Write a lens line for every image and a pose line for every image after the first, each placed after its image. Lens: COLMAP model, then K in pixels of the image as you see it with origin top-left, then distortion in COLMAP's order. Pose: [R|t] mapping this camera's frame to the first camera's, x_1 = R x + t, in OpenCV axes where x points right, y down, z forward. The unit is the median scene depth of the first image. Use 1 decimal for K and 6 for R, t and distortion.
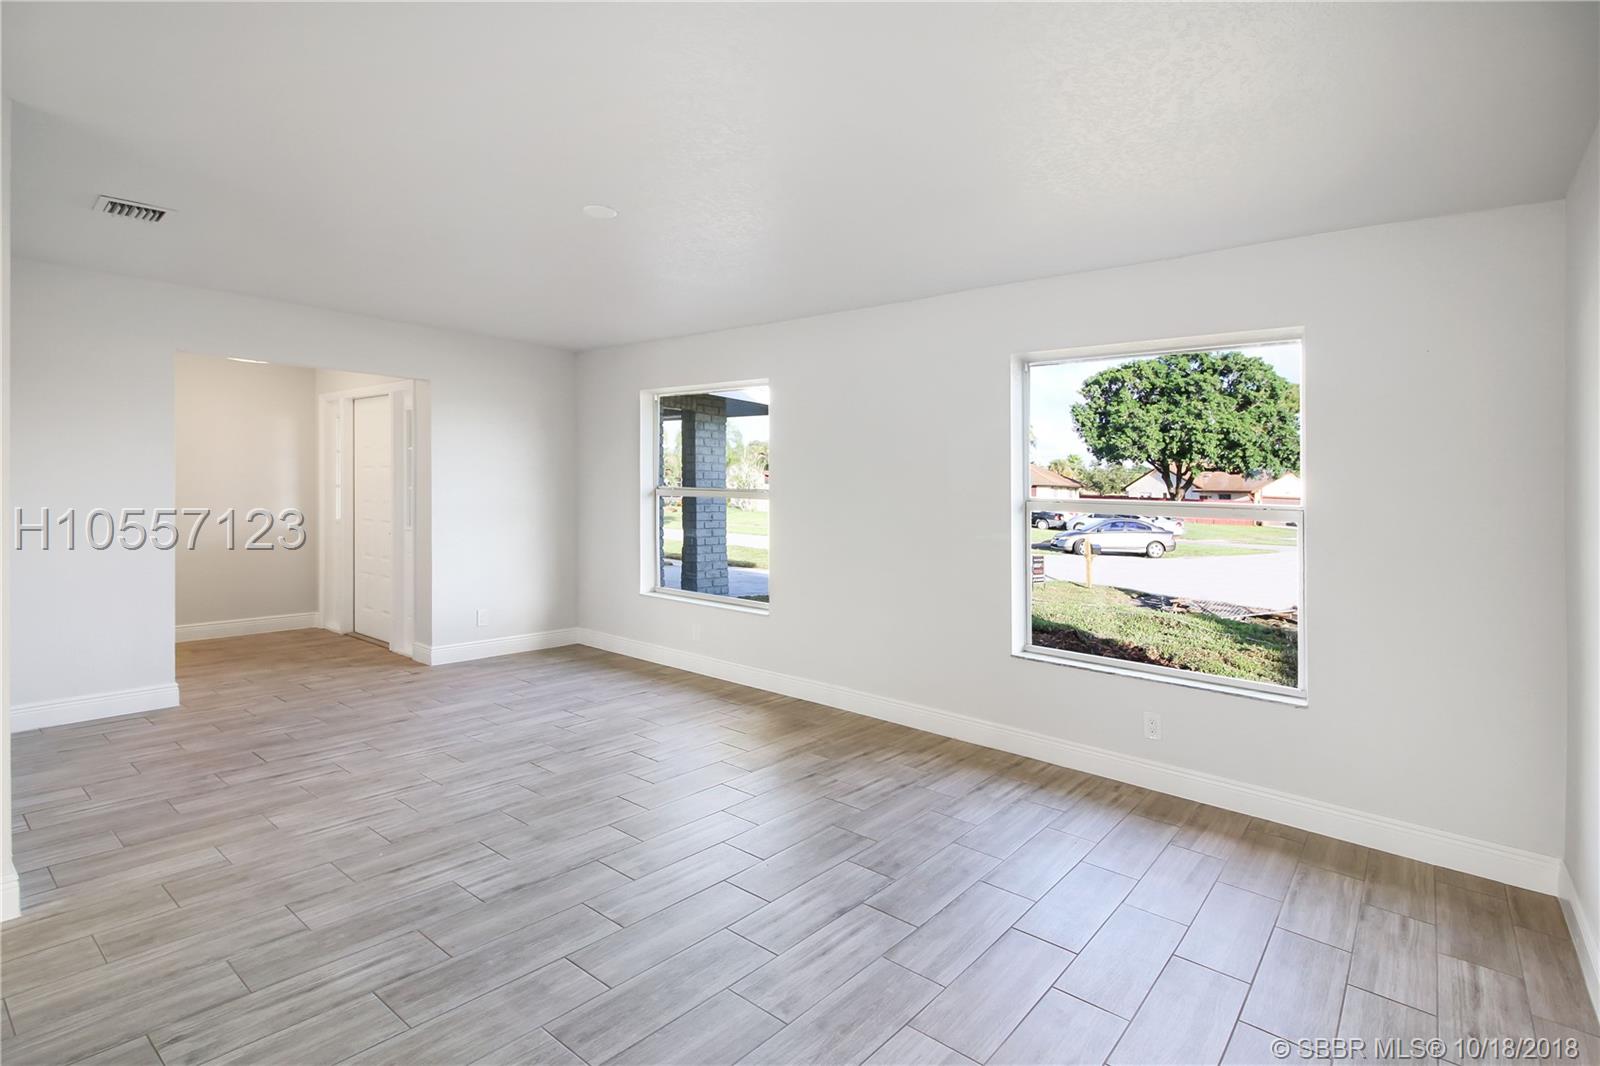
lens RADIAL K [[782.1, 0, 750.1], [0, 782.1, 471.9], [0, 0, 1]] dist [-0.006845, -0.000952]
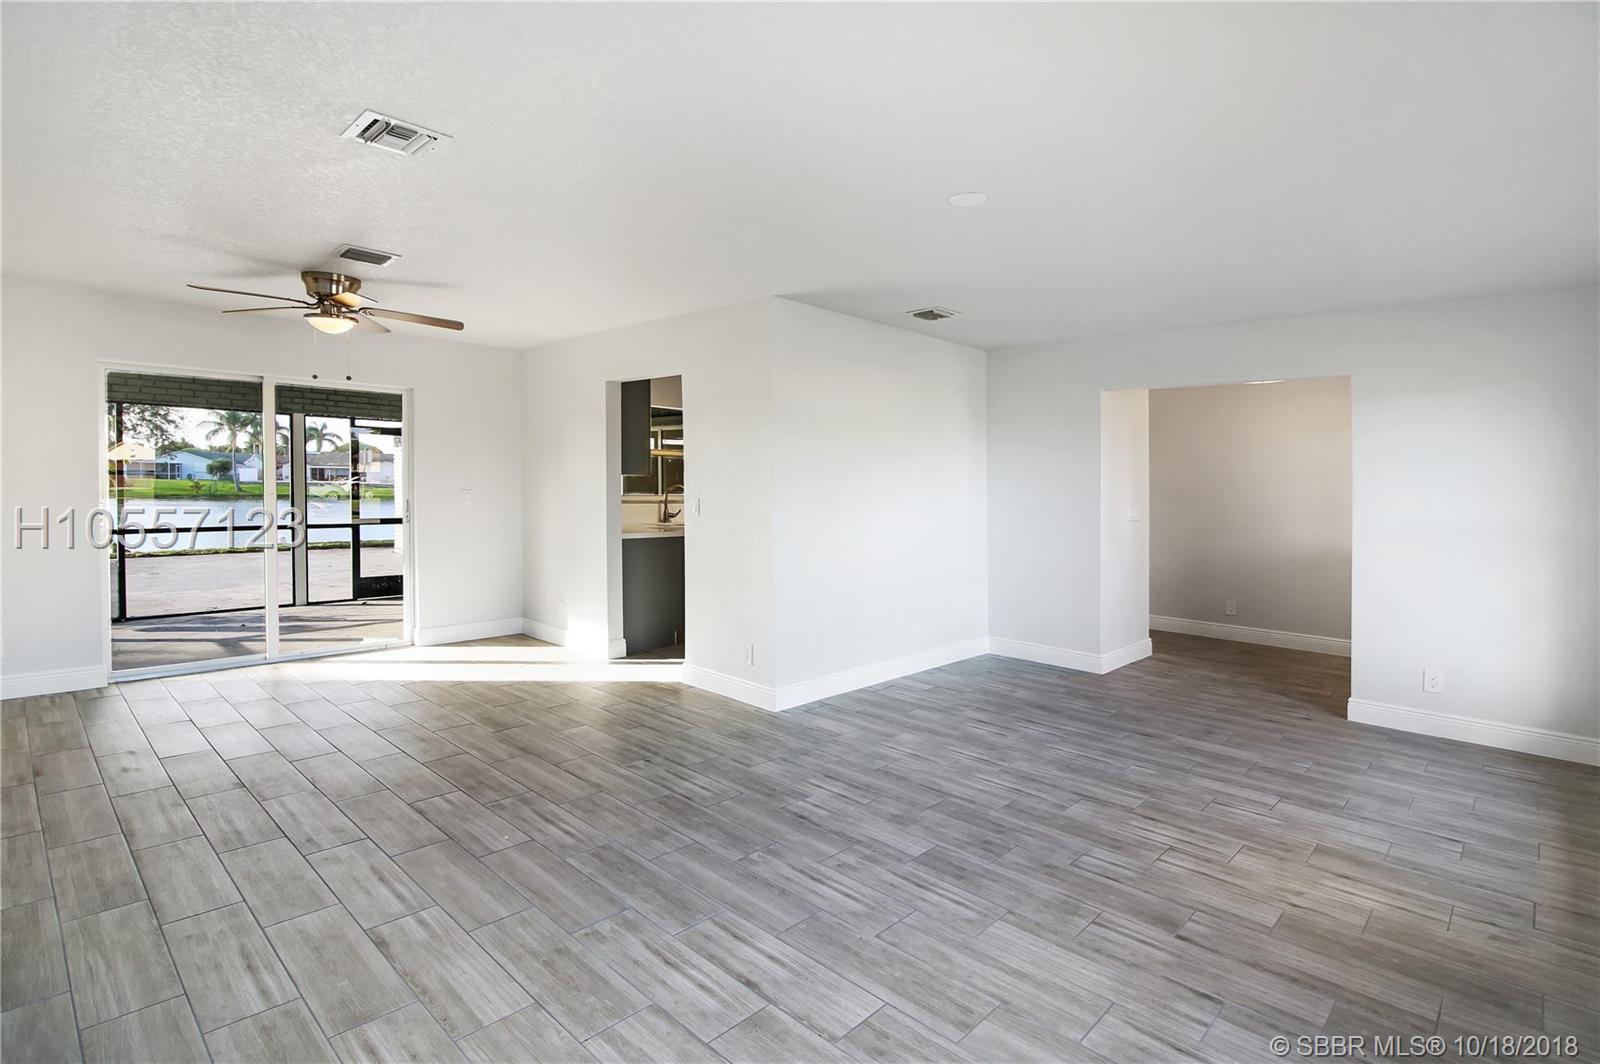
lens RADIAL K [[766.5, 0, 829.4], [0, 766.5, 495.7], [0, 0, 1]] dist [0.009930, -0.000255]
pose [[0.024833, 0.001662, -0.999690, 0.788290], [0.002790, 0.999995, 0.001731, 0.017739], [0.999688, -0.002832, 0.024828, 0.867622]]
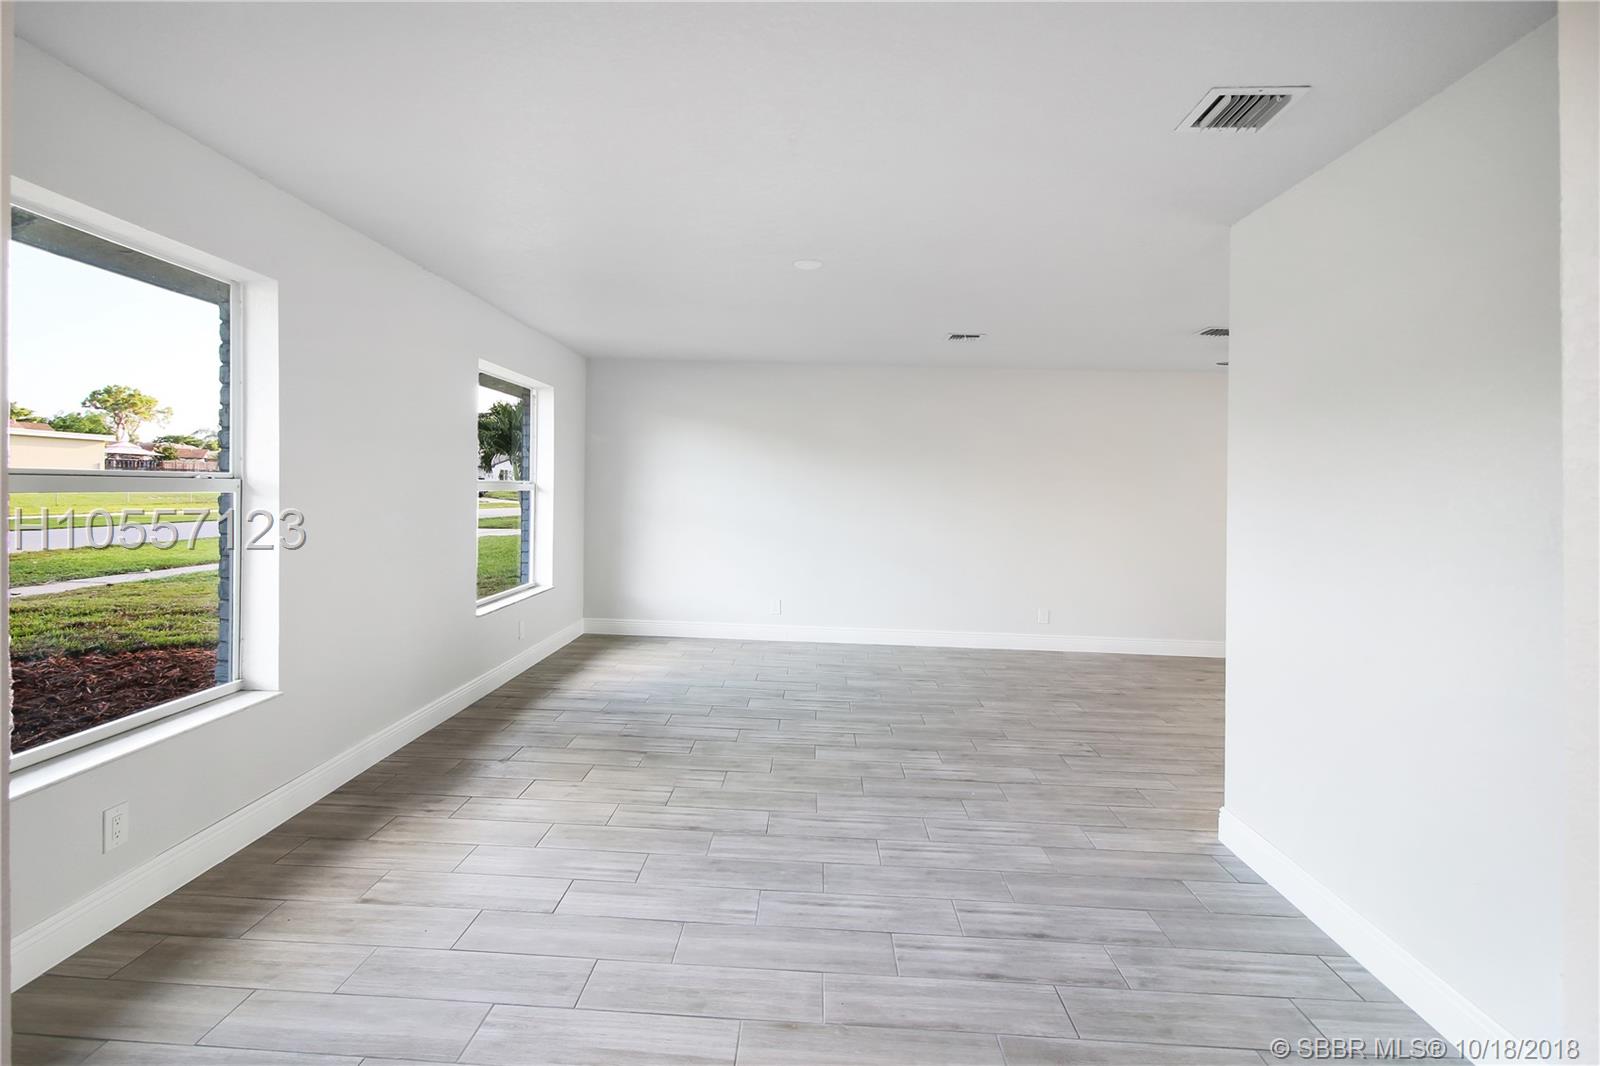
lens RADIAL K [[847.2, 0, 799.3], [0, 847.2, 491.8], [0, 0, 1]] dist [0.000731, 0.000051]
pose [[-0.664910, -0.045350, 0.745545, -1.214893], [-0.068813, 0.997629, -0.000686, 0.017241], [-0.743747, -0.051759, -0.666454, 2.026419]]
